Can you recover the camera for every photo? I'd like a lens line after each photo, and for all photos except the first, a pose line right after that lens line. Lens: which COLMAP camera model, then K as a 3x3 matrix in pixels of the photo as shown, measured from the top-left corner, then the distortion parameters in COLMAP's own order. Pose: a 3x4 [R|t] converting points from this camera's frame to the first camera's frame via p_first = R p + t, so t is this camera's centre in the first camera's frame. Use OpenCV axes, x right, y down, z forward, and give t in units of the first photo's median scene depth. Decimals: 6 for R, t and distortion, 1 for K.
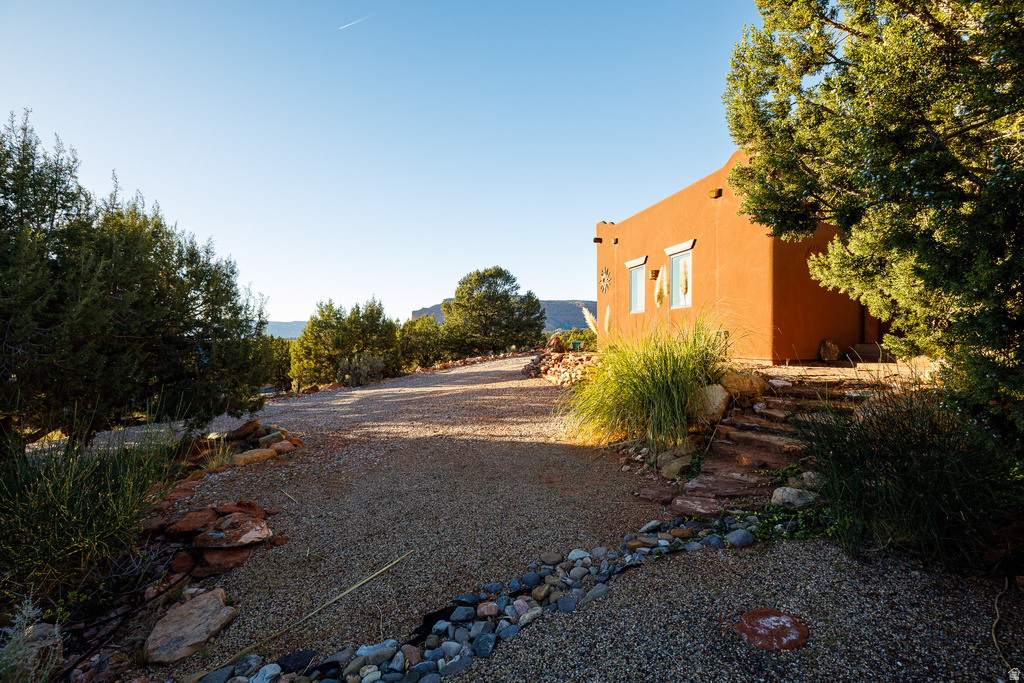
lens RADIAL K [[477.5, 0, 509.0], [0, 477.5, 322.6], [0, 0, 1]] dist [-0.000690, -0.000093]
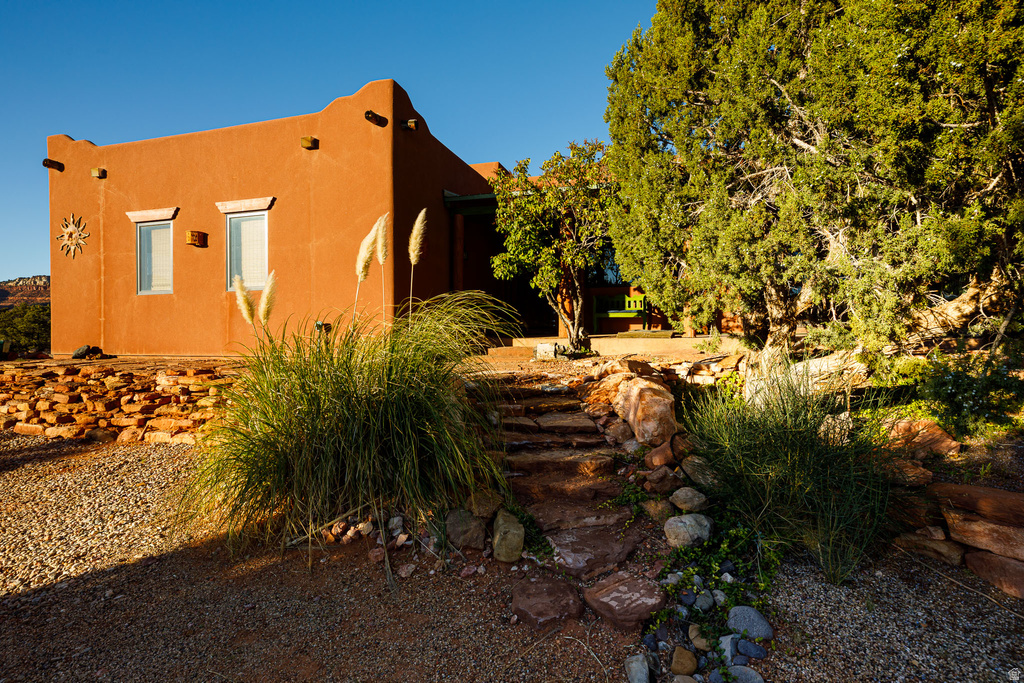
lens RADIAL K [[488.0, 0, 512.0], [0, 488.0, 341.5], [0, 0, 1]] dist [-0.003848, -0.000810]
pose [[0.478899, -0.009055, 0.877824, -0.078930], [-0.024641, 0.999414, 0.023753, 0.015111], [-0.877524, -0.033006, 0.478395, 0.287519]]
